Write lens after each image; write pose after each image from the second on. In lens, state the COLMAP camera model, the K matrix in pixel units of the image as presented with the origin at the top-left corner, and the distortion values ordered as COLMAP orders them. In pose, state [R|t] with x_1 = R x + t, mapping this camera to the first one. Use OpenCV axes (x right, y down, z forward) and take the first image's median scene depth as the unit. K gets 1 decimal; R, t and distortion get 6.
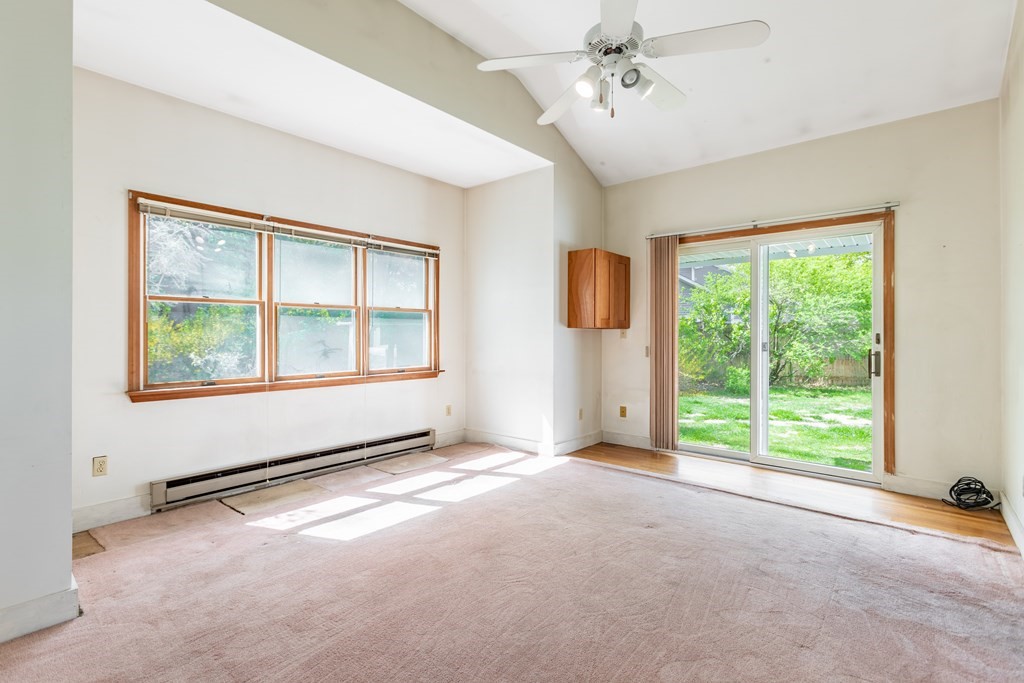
lens RADIAL K [[477.4, 0, 495.0], [0, 477.4, 335.8], [0, 0, 1]] dist [-0.014350, 0.000878]
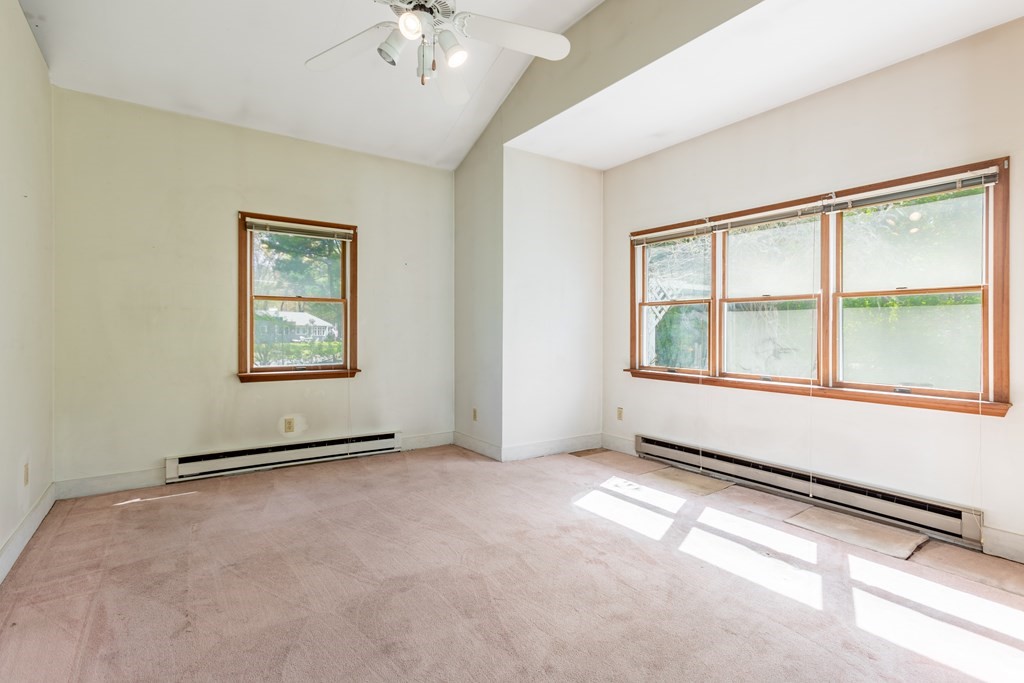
lens RADIAL K [[477.4, 0, 495.0], [0, 477.4, 335.8], [0, 0, 1]] dist [-0.014350, 0.000878]
pose [[-0.247099, 0.014634, -0.968880, 0.645440], [-0.000963, 0.999882, 0.015348, -0.007524], [0.968990, 0.004726, -0.247055, 0.790102]]
